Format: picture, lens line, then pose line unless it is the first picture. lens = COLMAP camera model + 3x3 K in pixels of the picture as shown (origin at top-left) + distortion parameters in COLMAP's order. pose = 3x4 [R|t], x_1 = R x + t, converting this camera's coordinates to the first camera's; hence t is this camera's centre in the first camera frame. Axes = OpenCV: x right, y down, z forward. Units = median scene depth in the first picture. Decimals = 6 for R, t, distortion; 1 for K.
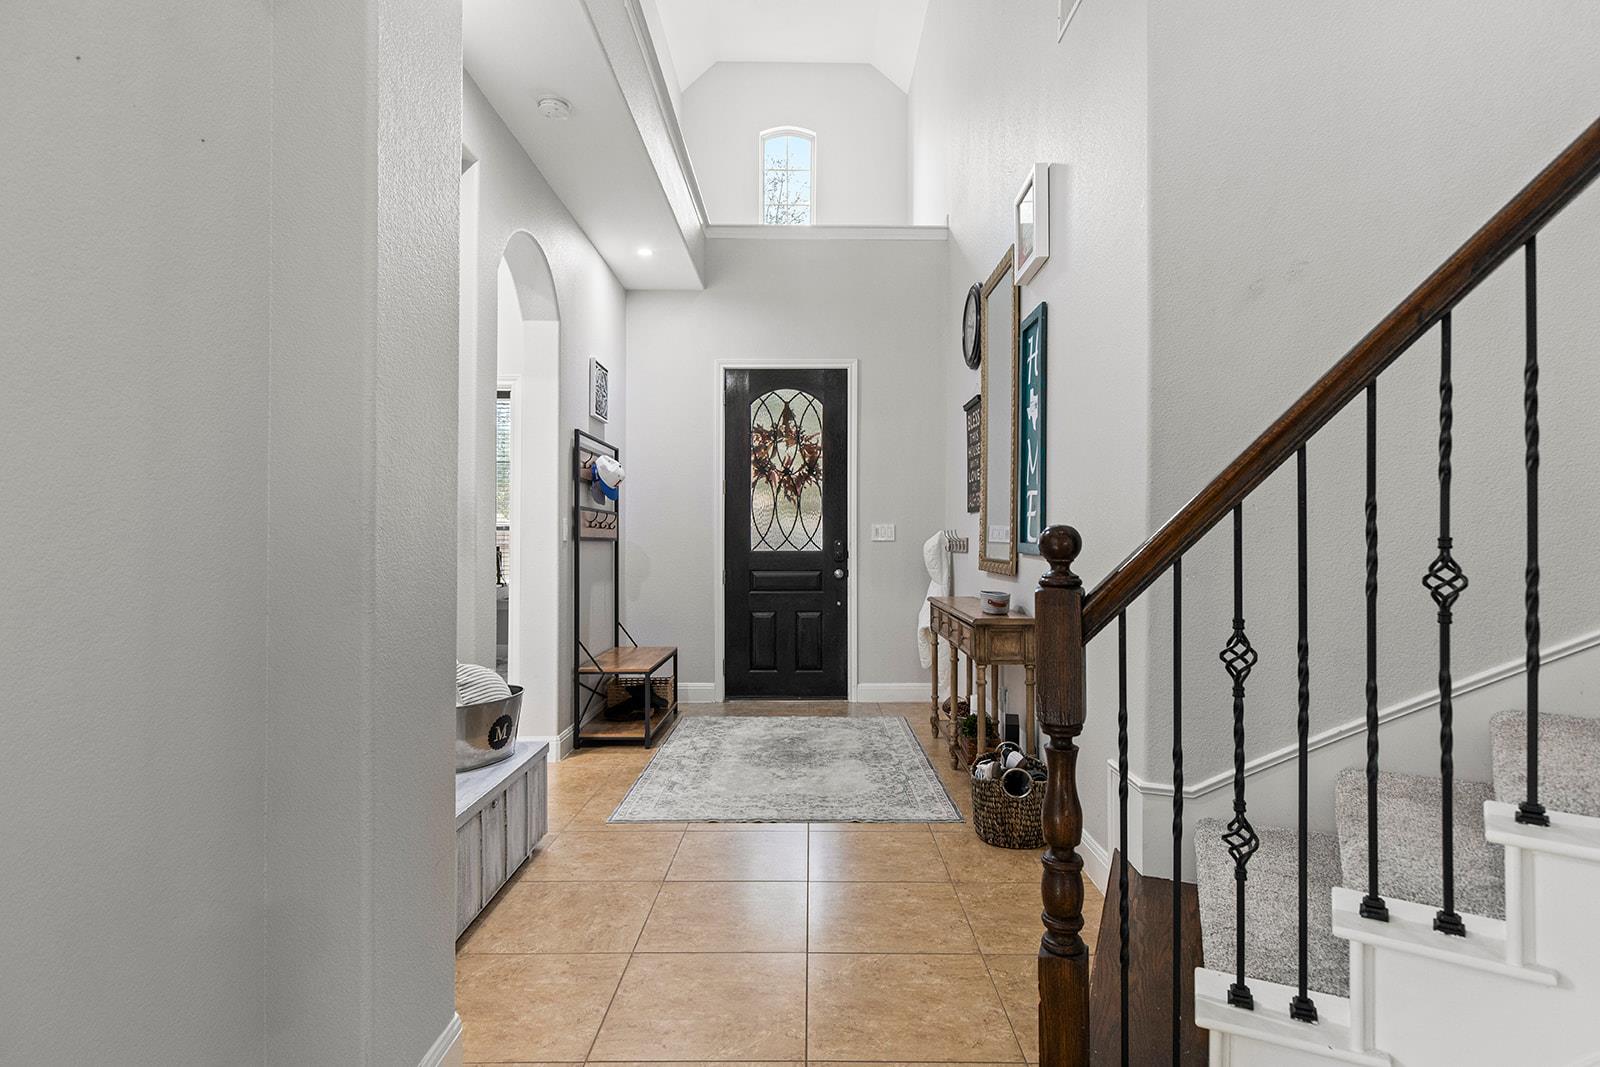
lens RADIAL K [[899.5, 0, 800.0], [0, 899.5, 533.5], [0, 0, 1]] dist [-0.001112, -0.000056]
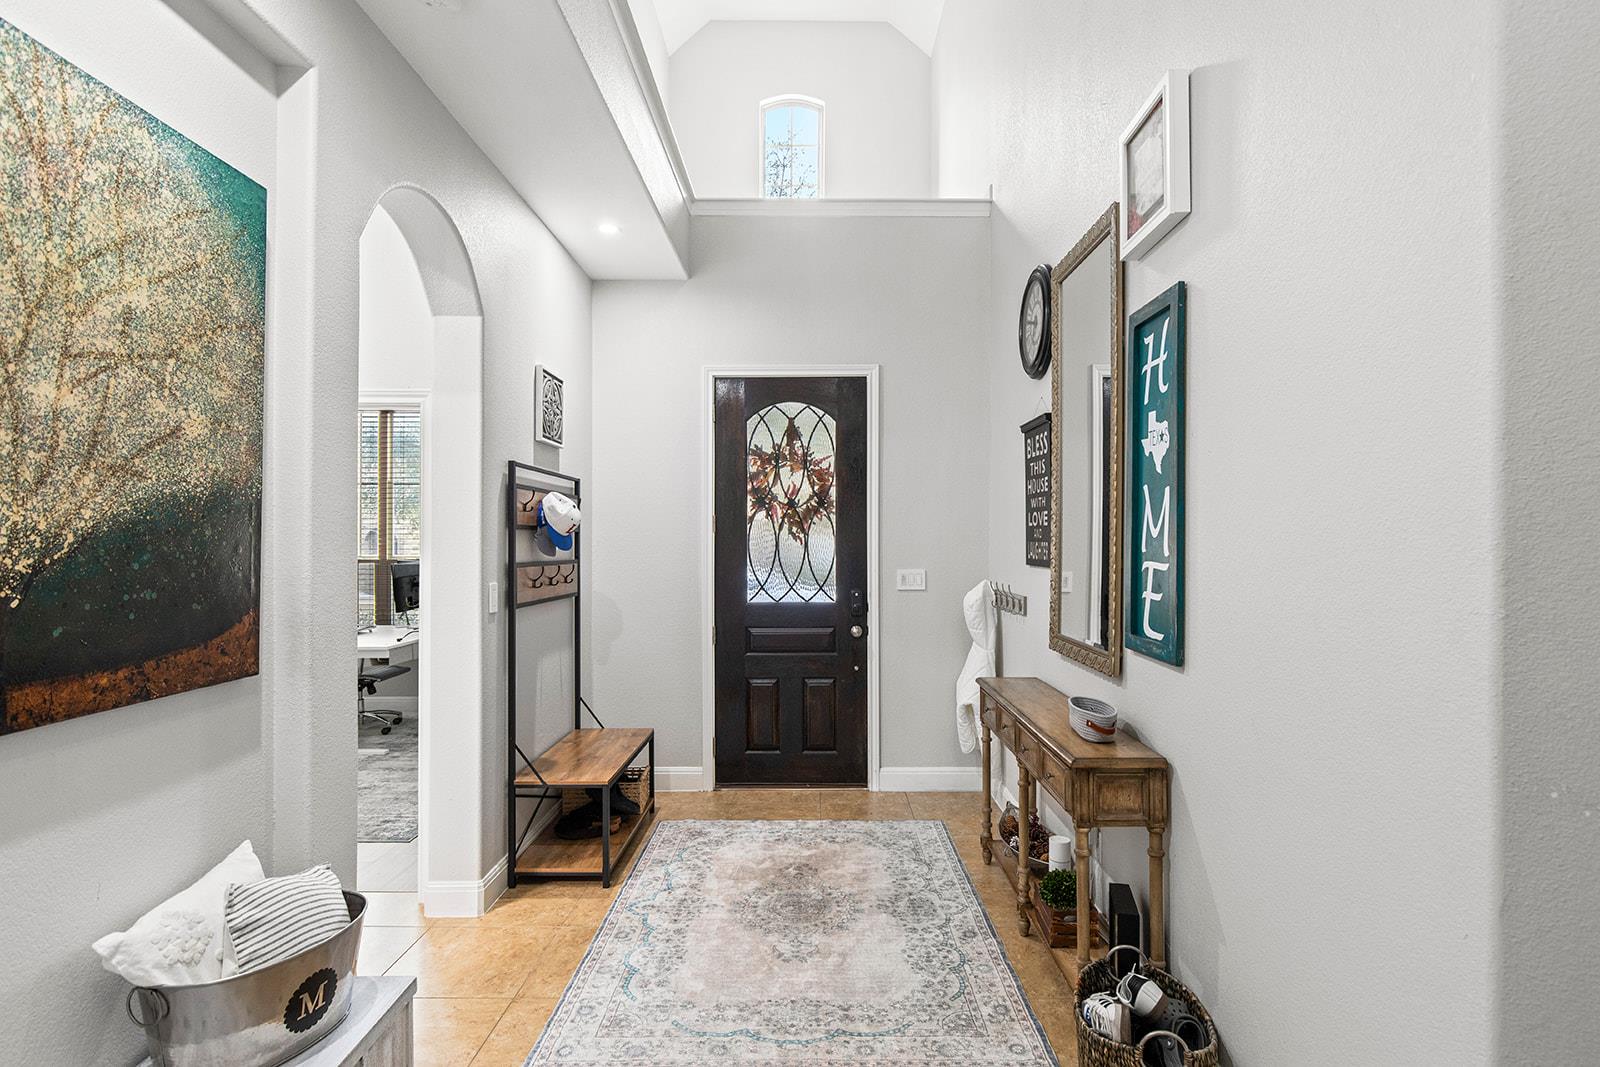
lens RADIAL K [[899.5, 0, 800.0], [0, 899.5, 533.5], [0, 0, 1]] dist [-0.001112, -0.000056]
pose [[0.999979, -0.002398, -0.006069, -0.002479], [0.002385, 0.999995, -0.002079, -0.045725], [0.006074, 0.002064, 0.999979, 0.215602]]
